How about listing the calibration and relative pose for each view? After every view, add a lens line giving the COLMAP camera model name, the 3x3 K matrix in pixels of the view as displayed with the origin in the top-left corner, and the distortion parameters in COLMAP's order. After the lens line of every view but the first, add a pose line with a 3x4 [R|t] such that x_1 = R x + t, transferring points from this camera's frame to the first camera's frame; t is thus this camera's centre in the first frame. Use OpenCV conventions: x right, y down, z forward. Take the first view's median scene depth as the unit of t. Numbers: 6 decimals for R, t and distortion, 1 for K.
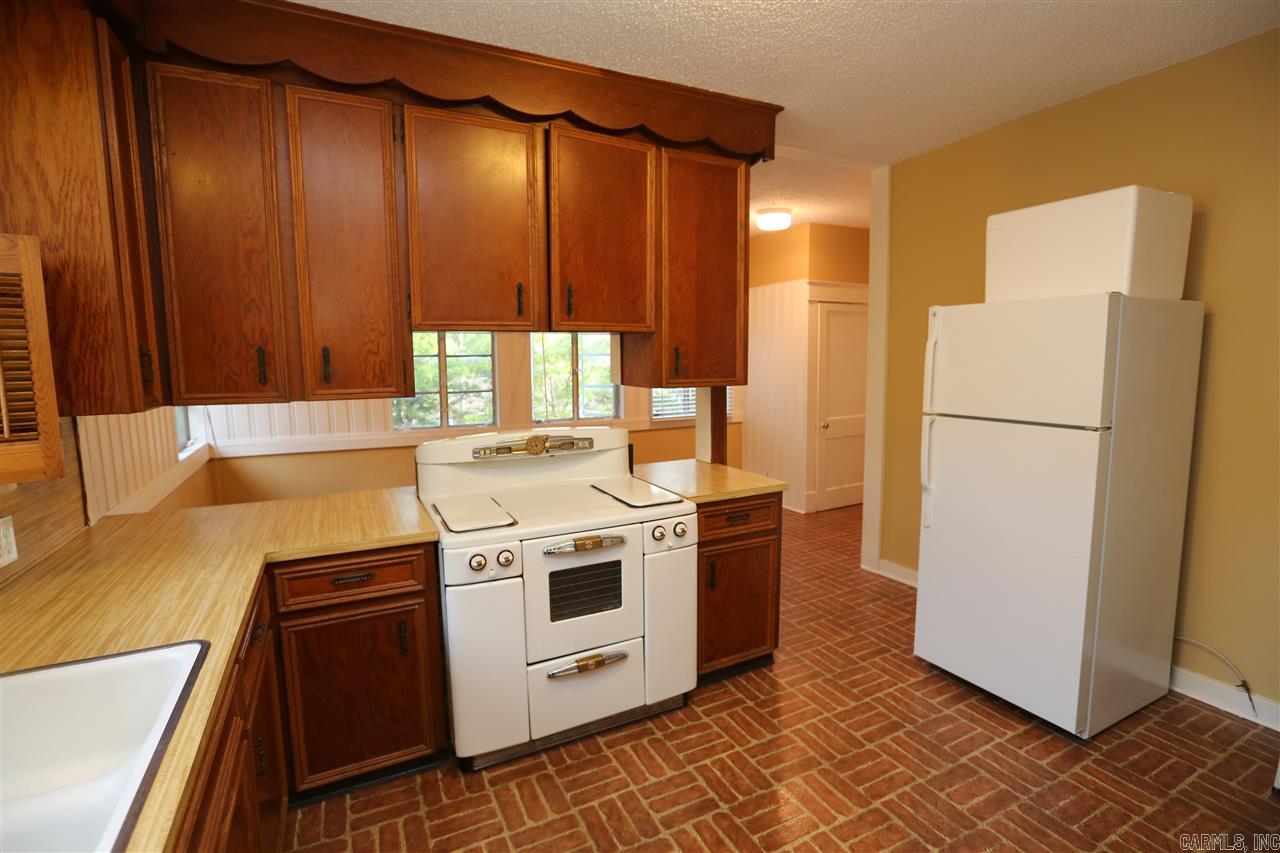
lens RADIAL K [[606.9, 0, 637.6], [0, 606.9, 419.0], [0, 0, 1]] dist [-0.055853, 0.026193]
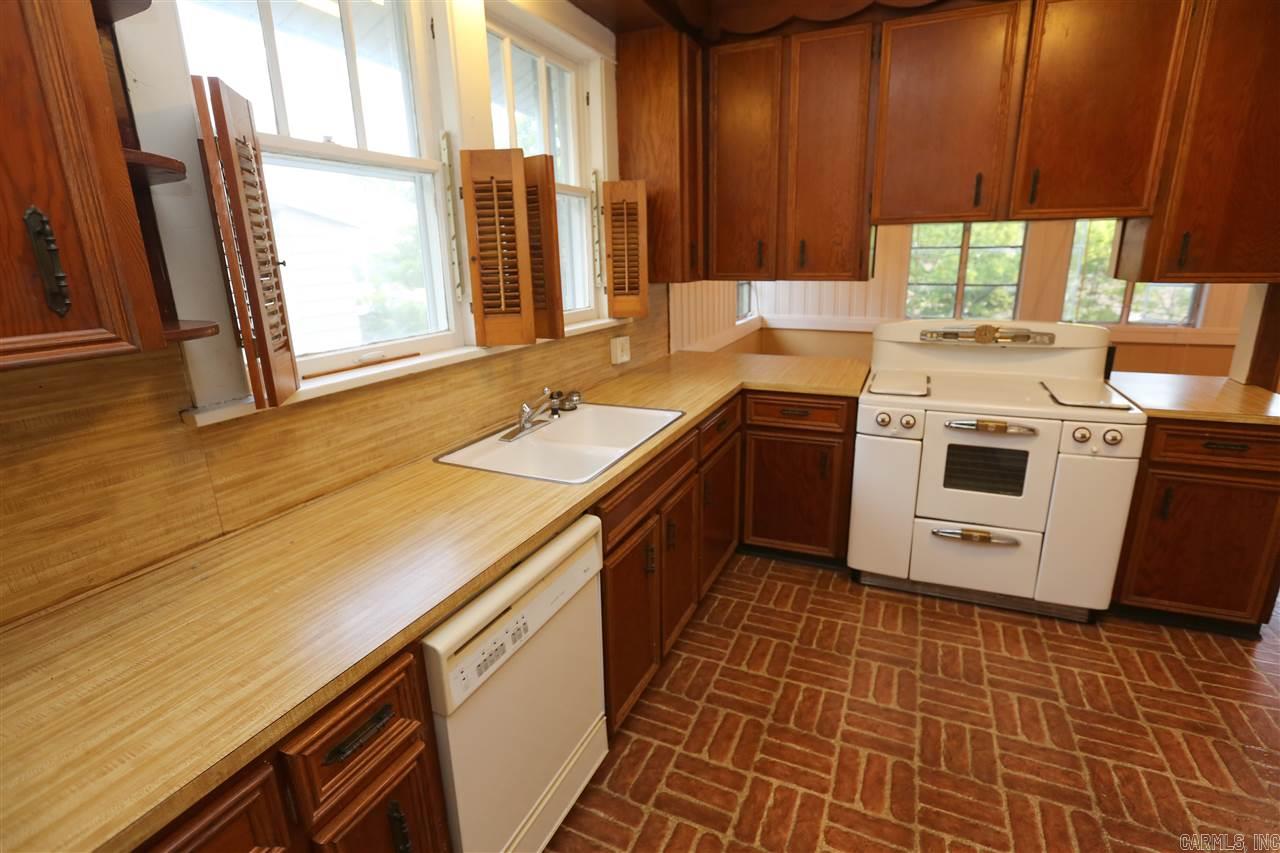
lens RADIAL K [[606.3, 0, 643.5], [0, 606.3, 407.2], [0, 0, 1]] dist [-0.001237, 0.000020]
pose [[0.630349, 0.187628, -0.753296, 0.326769], [-0.073349, 0.980407, 0.182818, 0.022835], [0.772839, -0.059986, 0.631761, -0.141955]]
